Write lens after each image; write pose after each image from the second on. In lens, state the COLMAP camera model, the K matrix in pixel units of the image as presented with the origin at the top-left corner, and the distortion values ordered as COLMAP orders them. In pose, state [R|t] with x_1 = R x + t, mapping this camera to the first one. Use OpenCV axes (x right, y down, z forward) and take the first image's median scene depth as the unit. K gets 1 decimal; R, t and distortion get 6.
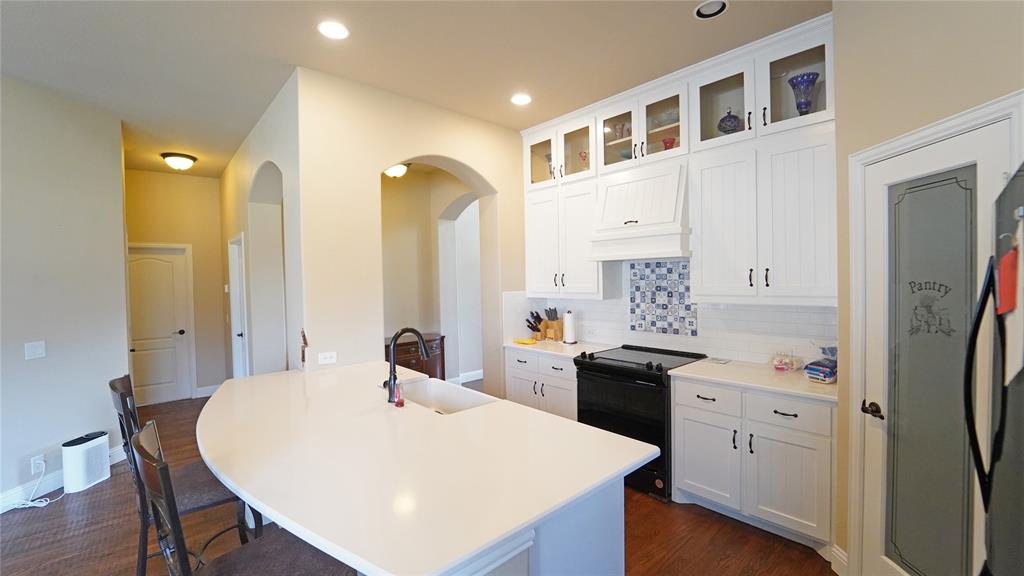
lens RADIAL K [[426.5, 0, 516.0], [0, 426.5, 287.5], [0, 0, 1]] dist [-0.000961, -0.000036]
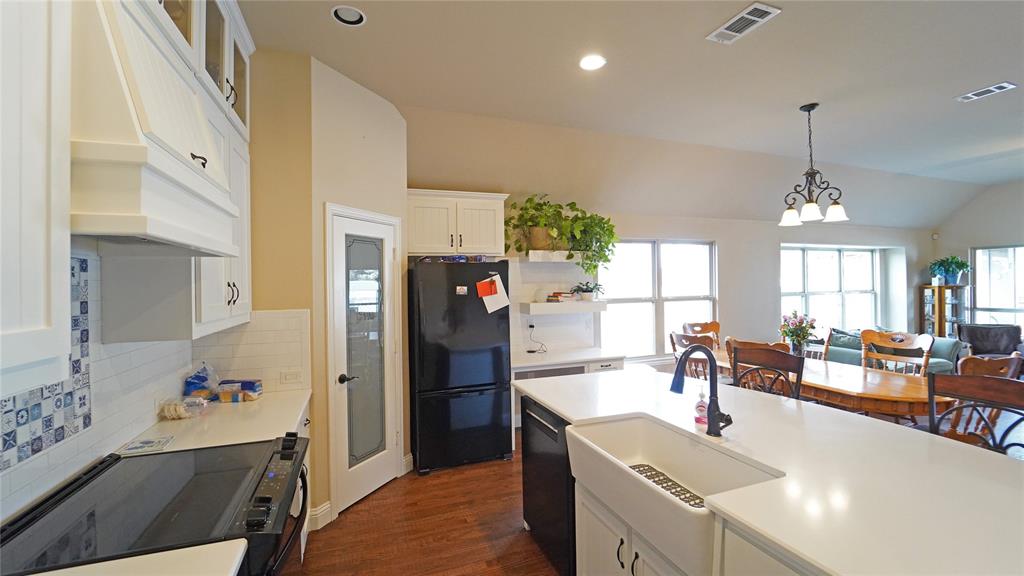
lens RADIAL K [[426.5, 0, 516.0], [0, 426.5, 287.5], [0, 0, 1]] dist [-0.000961, -0.000036]
pose [[-0.930696, 0.033831, 0.364225, -0.164362], [0.042108, 0.999003, 0.014807, -0.019618], [-0.363361, 0.029118, -0.931193, 1.246193]]
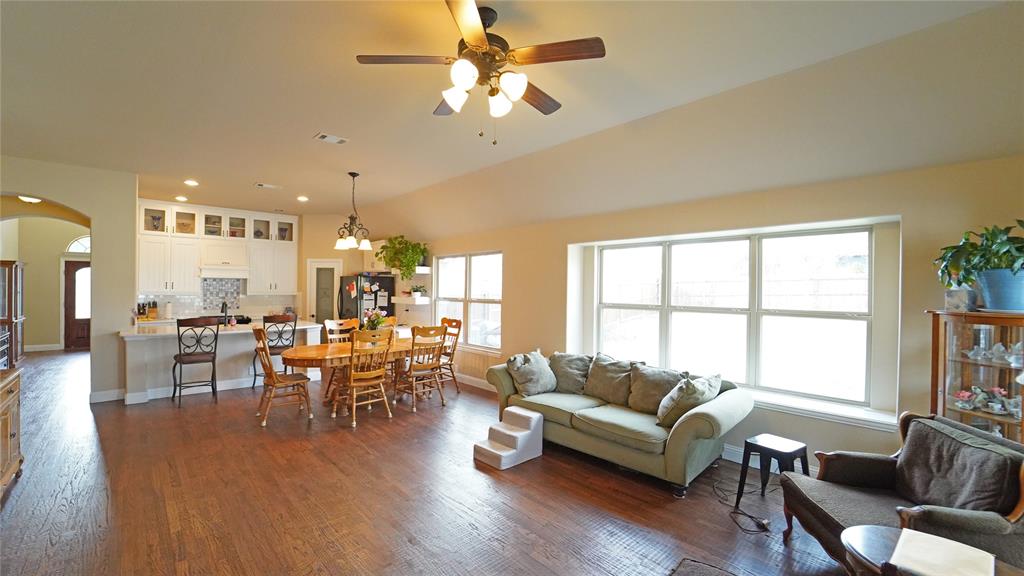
lens RADIAL K [[415.8, 0, 499.3], [0, 415.8, 287.4], [0, 0, 1]] dist [-0.029321, -0.000010]
pose [[0.007486, 0.017539, 0.999818, -2.053533], [0.011256, 0.999781, -0.017623, 0.047269], [-0.999909, 0.011386, 0.007287, -0.590869]]
